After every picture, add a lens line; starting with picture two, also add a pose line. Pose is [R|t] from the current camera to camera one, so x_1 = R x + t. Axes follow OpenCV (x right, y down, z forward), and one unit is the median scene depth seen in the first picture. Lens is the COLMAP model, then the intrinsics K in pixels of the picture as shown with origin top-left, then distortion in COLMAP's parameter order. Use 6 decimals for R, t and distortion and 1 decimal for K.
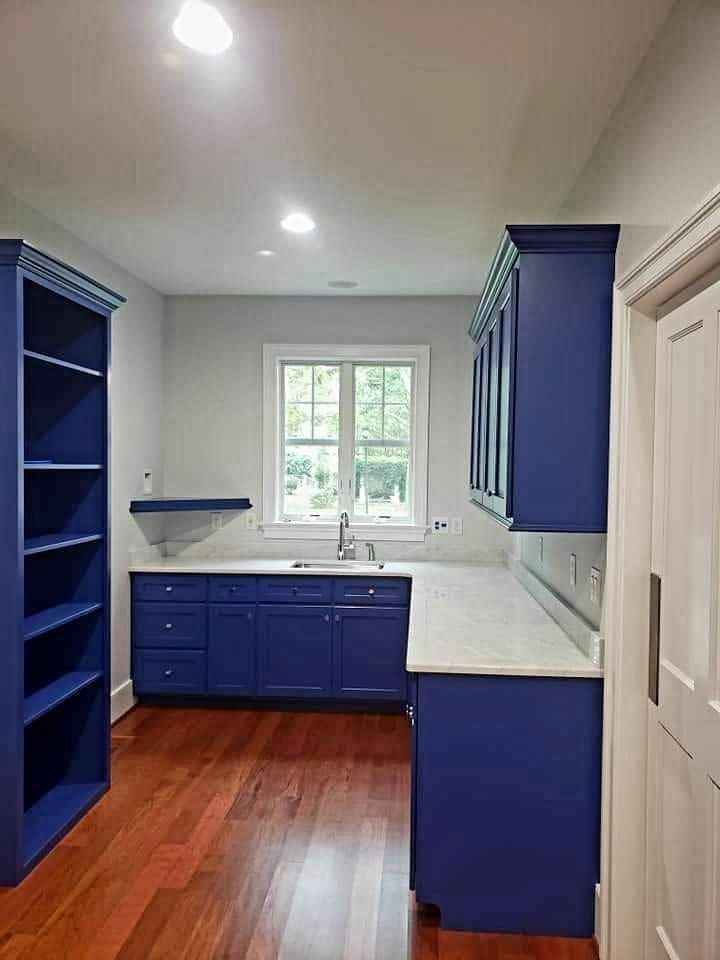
lens RADIAL K [[754.5, 0, 374.2], [0, 754.5, 476.4], [0, 0, 1]] dist [0.036419, -0.001561]
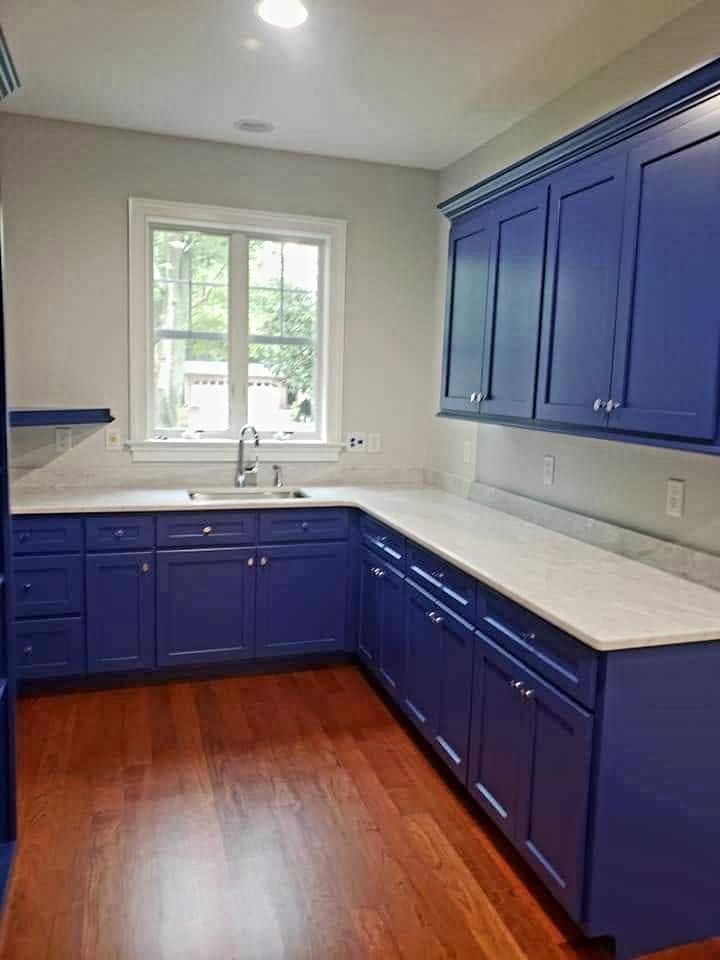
lens RADIAL K [[754.5, 0, 374.2], [0, 754.5, 476.4], [0, 0, 1]] dist [0.036419, -0.001561]
pose [[0.926846, -0.029072, 0.374314, -0.211339], [-0.014885, 0.993368, 0.114008, 0.006405], [-0.375146, -0.111239, 0.920267, 0.211779]]
